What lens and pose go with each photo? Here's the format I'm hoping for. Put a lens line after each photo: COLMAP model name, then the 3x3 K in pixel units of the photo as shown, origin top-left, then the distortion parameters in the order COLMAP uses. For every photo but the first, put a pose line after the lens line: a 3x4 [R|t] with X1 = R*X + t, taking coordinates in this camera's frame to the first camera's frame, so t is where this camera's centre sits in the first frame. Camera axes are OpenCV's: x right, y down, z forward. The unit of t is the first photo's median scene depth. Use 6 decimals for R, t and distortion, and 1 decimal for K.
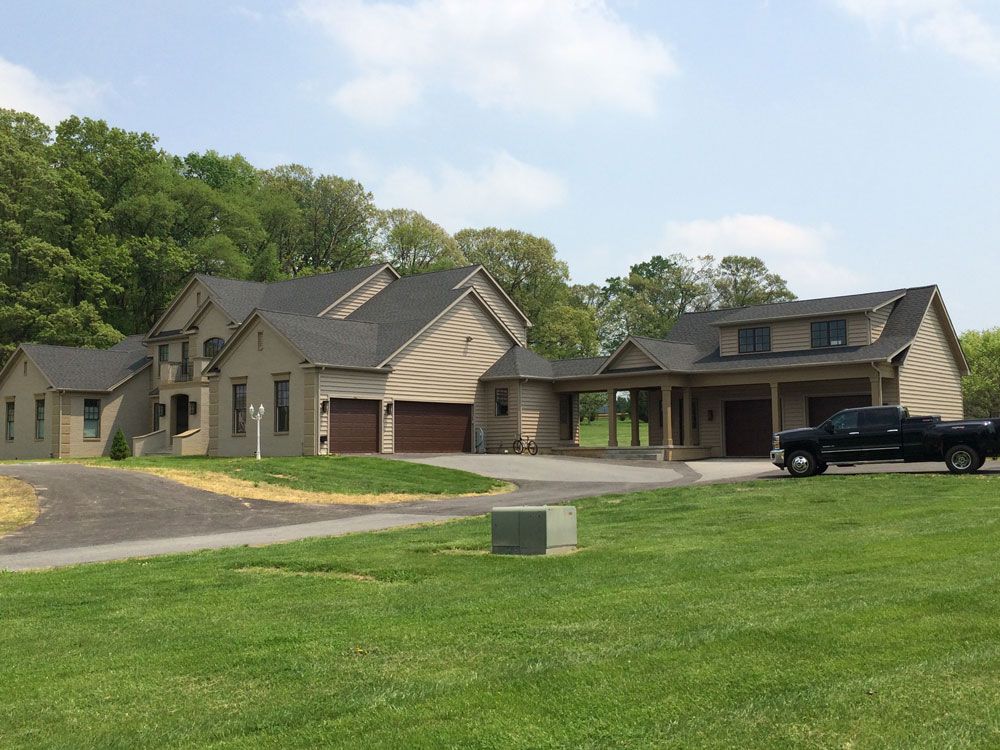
lens RADIAL K [[1049.4, 0, 500.0], [0, 1049.4, 375.0], [0, 0, 1]] dist [0.008857, 0.005632]
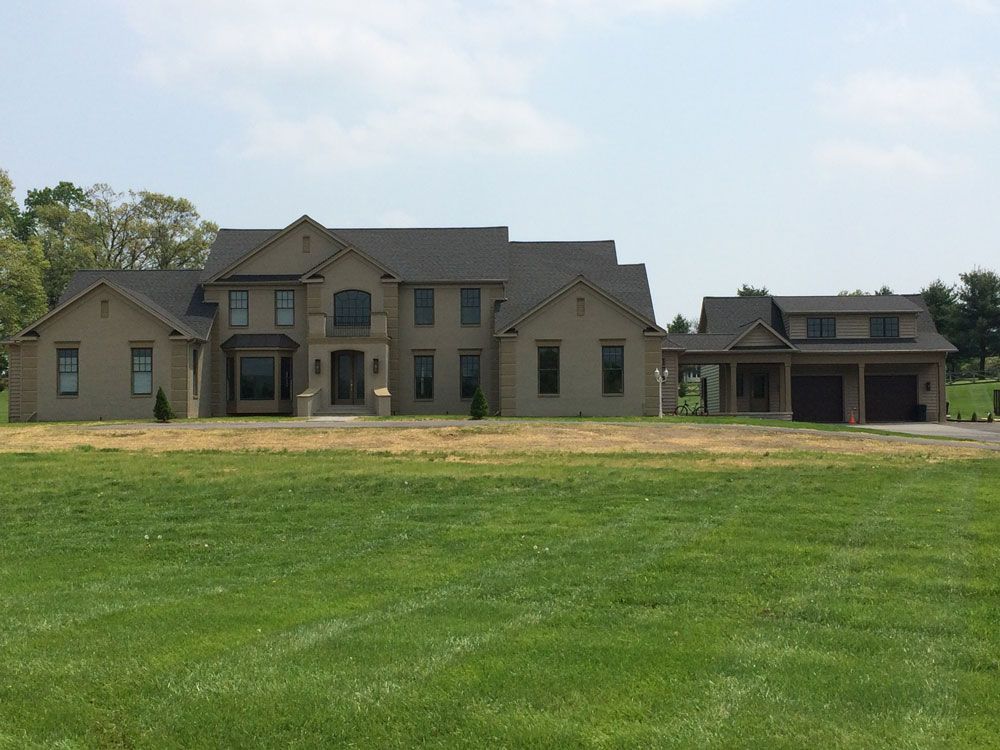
lens RADIAL K [[1347.4, 0, 500.0], [0, 1347.4, 375.0], [0, 0, 1]] dist [0.017648, 0.027188]
pose [[0.766427, 0.029144, 0.641670, -0.957344], [-0.046983, 0.998838, 0.010751, 0.020833], [-0.640611, -0.038388, 0.766905, 0.008798]]
